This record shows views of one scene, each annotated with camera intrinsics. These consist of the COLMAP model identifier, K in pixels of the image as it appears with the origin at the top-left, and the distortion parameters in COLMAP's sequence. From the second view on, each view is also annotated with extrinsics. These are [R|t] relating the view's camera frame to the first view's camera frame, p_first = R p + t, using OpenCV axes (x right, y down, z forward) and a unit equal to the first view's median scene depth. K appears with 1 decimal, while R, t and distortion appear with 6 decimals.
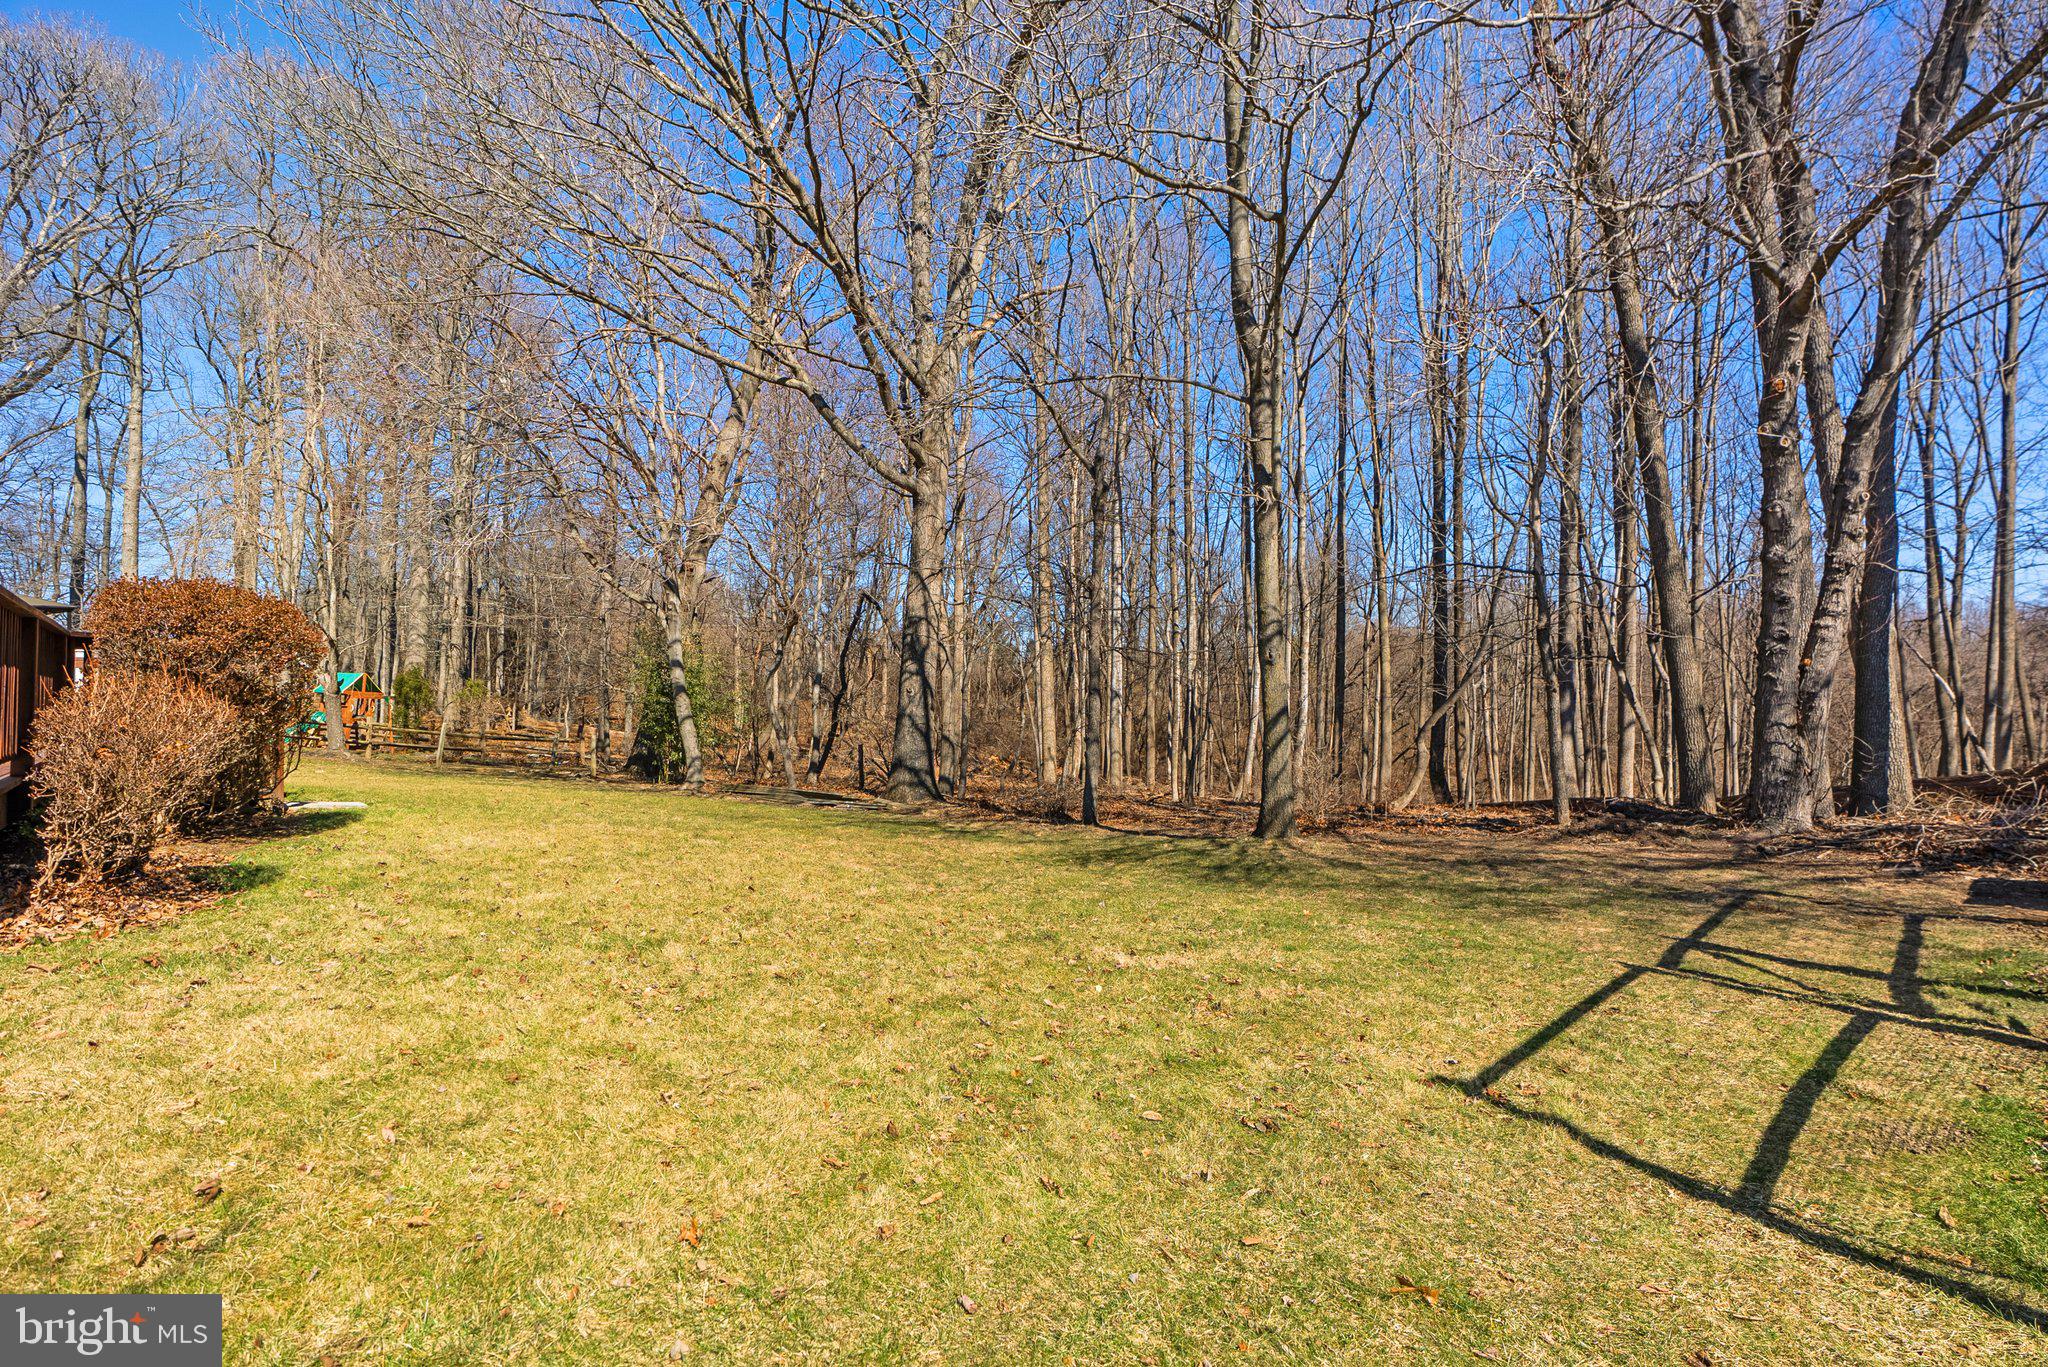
lens RADIAL K [[965.2, 0, 1015.6], [0, 965.2, 680.5], [0, 0, 1]] dist [-0.021867, -0.000544]
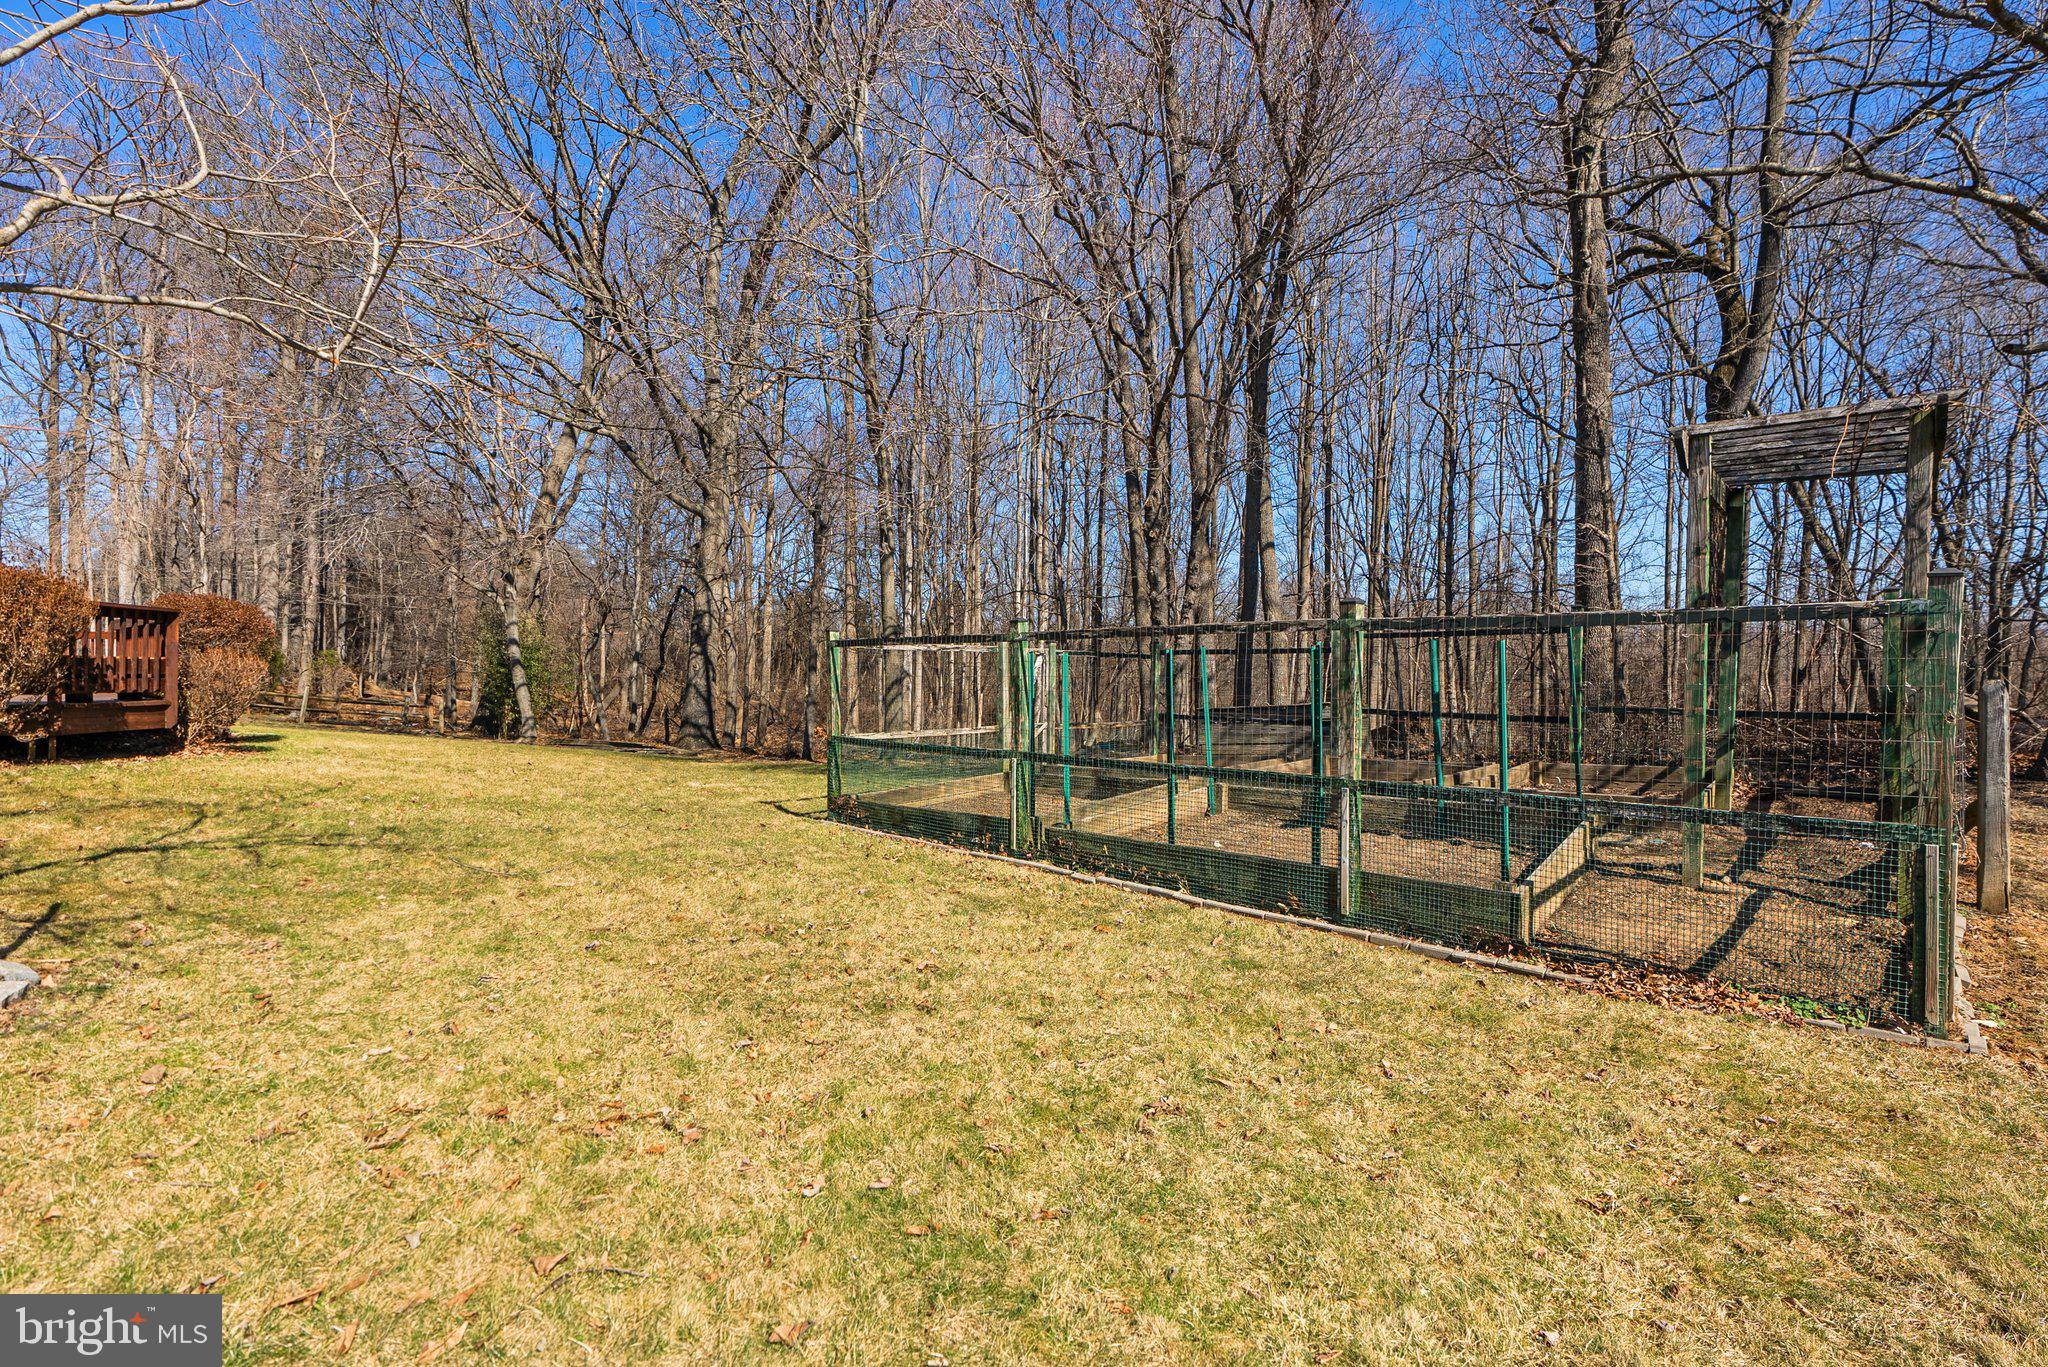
lens RADIAL K [[965.2, 0, 1033.7], [0, 965.2, 693.0], [0, 0, 1]] dist [-0.021867, -0.000544]
pose [[0.989901, 0.014891, 0.140974, 0.135513], [-0.019376, 0.999347, 0.030499, -0.001935], [-0.140428, -0.032922, 0.989543, -0.310702]]
